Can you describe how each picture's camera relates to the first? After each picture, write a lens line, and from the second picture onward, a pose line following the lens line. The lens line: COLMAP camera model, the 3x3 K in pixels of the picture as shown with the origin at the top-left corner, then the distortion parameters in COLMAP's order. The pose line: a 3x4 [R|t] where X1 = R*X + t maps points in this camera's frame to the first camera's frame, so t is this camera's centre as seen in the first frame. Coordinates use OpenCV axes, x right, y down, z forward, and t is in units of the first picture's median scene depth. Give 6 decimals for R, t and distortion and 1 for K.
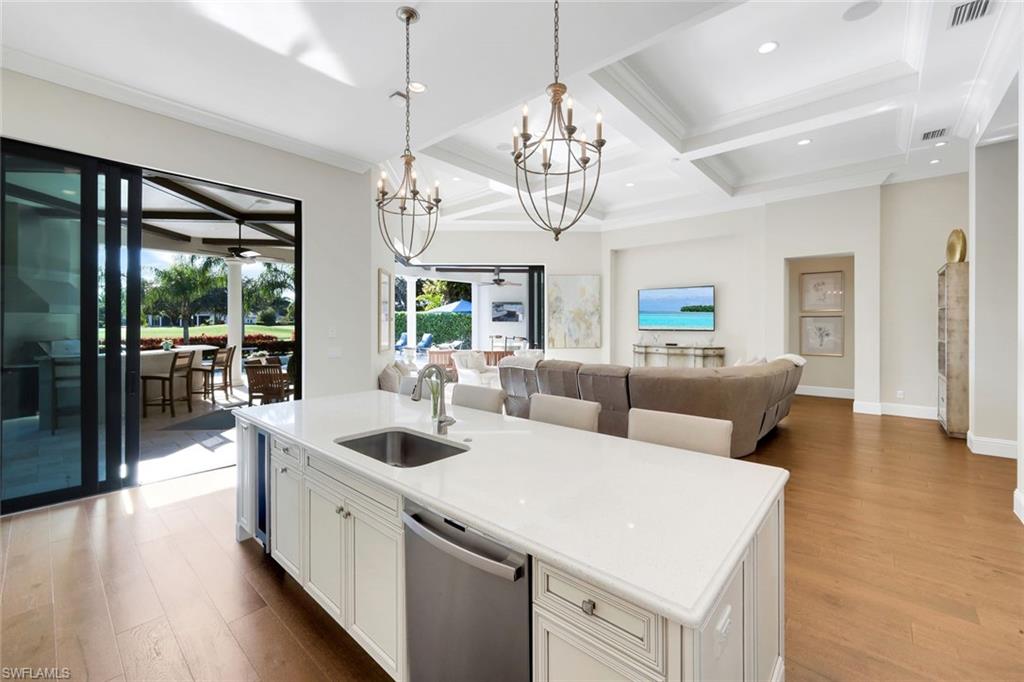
lens RADIAL K [[422.3, 0, 509.9], [0, 422.3, 328.5], [0, 0, 1]] dist [0.003207, 0.000195]
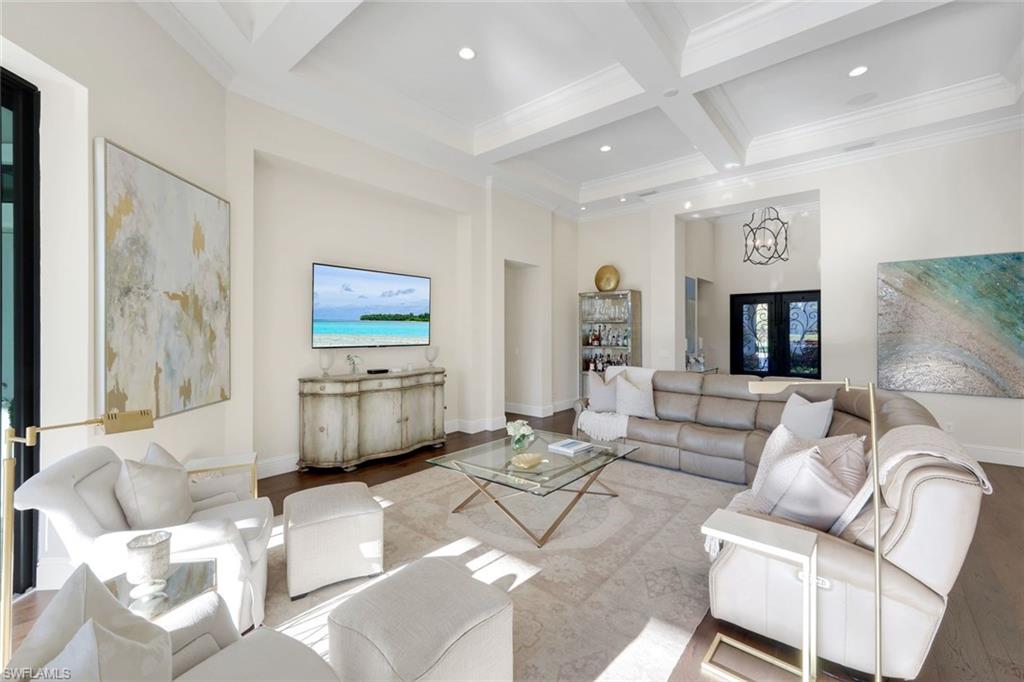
lens RADIAL K [[422.3, 0, 509.9], [0, 422.3, 328.5], [0, 0, 1]] dist [0.003207, 0.000195]
pose [[-0.032797, 0.011485, 0.999396, -0.167576], [0.010029, 0.999887, -0.011162, -0.010062], [-0.999412, 0.009657, -0.032908, 0.768746]]
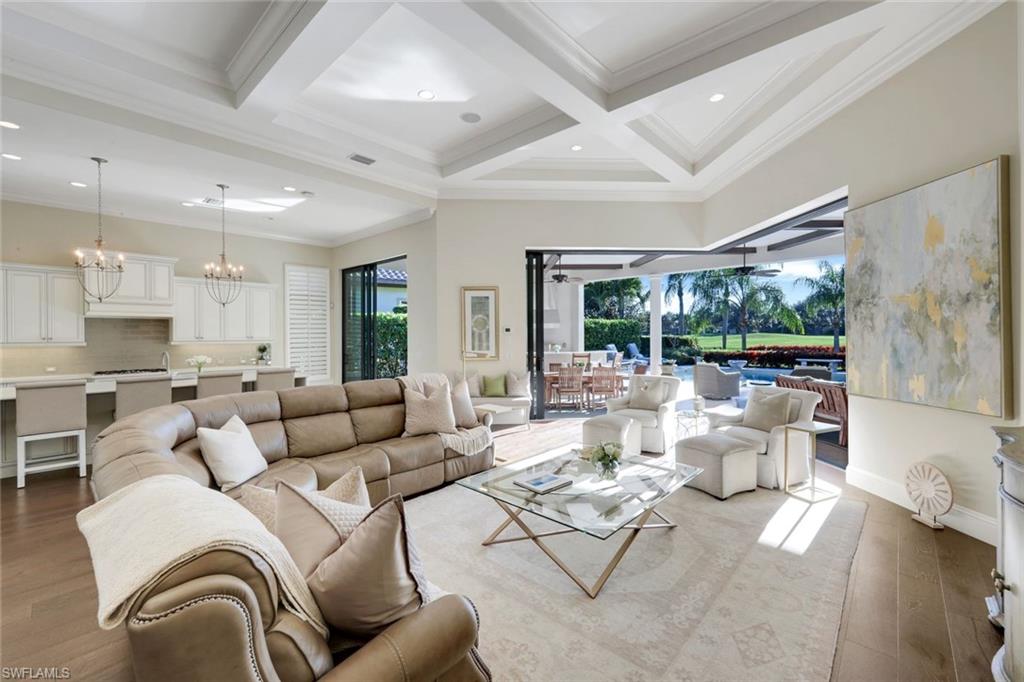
lens RADIAL K [[422.3, 0, 509.9], [0, 422.3, 328.5], [0, 0, 1]] dist [0.003207, 0.000195]
pose [[-0.014440, -0.011560, -0.999829, 0.500161], [-0.006676, 0.999912, -0.011464, -0.008591], [0.999873, 0.006509, -0.014516, 0.684047]]
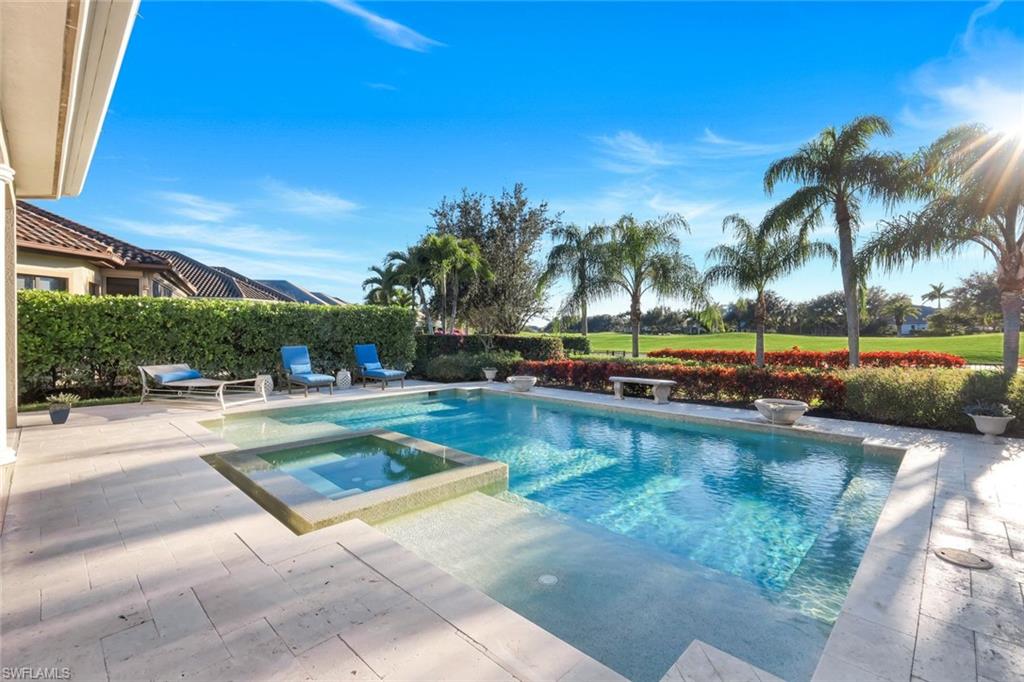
lens RADIAL K [[453.7, 0, 512.0], [0, 453.7, 341.0], [0, 0, 1]] dist [0.017762, -0.000008]
pose [[-0.036726, 0.017238, -0.999177, -0.240631], [-0.011435, 0.999778, 0.017669, -0.005221], [0.999260, 0.012075, -0.036521, 1.668906]]
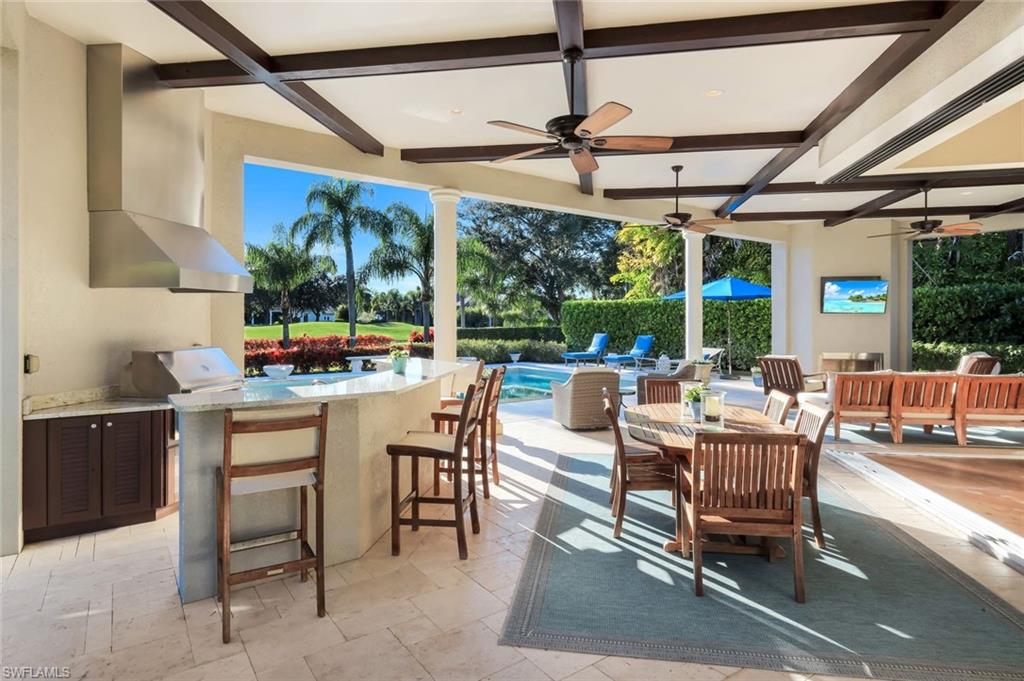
lens RADIAL K [[555.2, 0, 496.3], [0, 555.2, 338.1], [0, 0, 1]] dist [0.002521, 0.000141]
pose [[0.972439, 0.005912, -0.233082, -0.467586], [-0.001566, 0.999822, 0.018827, 0.001865], [0.233152, -0.017943, 0.972275, 0.377877]]
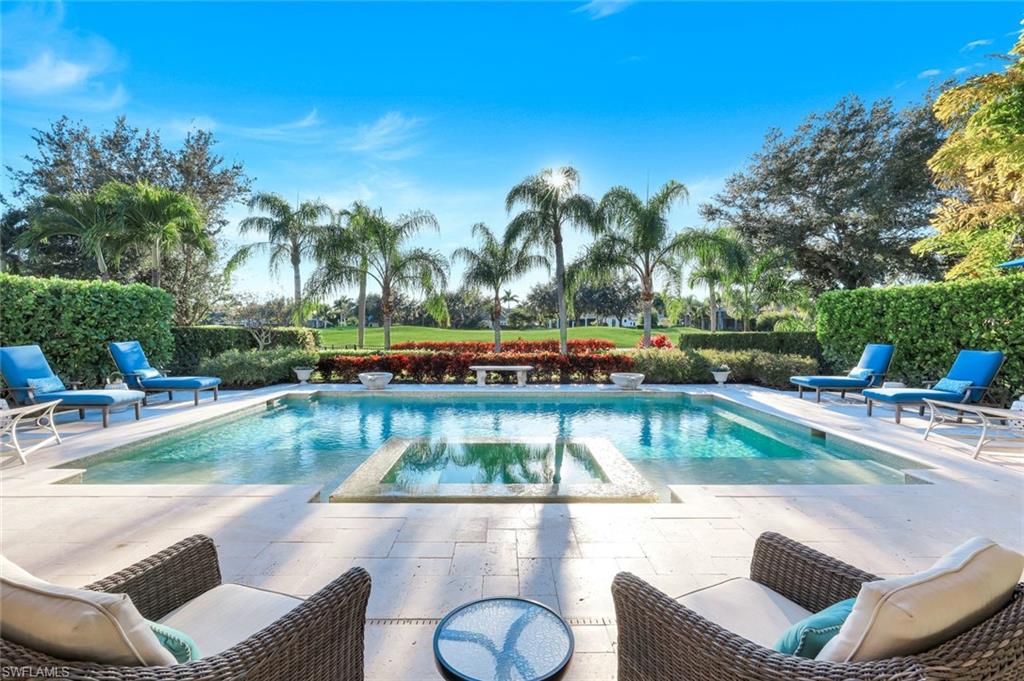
lens RADIAL K [[478.6, 0, 512.0], [0, 478.6, 340.5], [0, 0, 1]] dist [-0.003350, -0.000274]
pose [[0.677835, 0.022460, -0.734871, -0.370588], [-0.011482, 0.999735, 0.019965, 0.003972], [0.735124, -0.005096, 0.677913, 1.151860]]
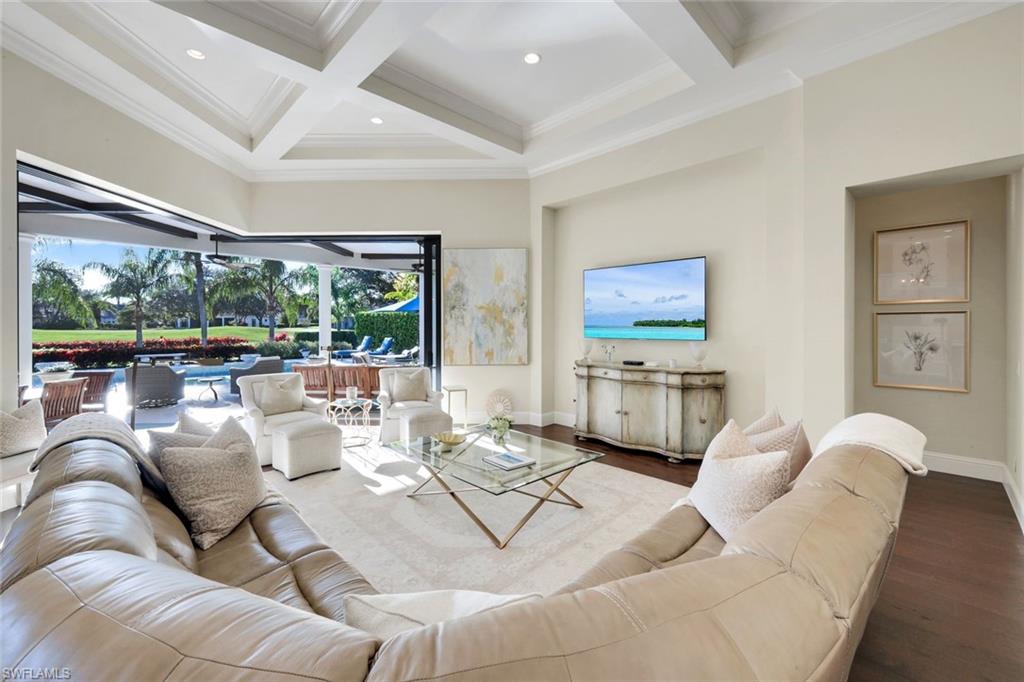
lens RADIAL K [[417.2, 0, 514.4], [0, 417.2, 326.2], [0, 0, 1]] dist [0.001969, 0.000104]
pose [[0.997971, 0.000954, -0.063667, 0.235215], [-0.001599, 0.999948, -0.010081, -0.005395], [0.063654, 0.010162, 0.997920, 0.388465]]
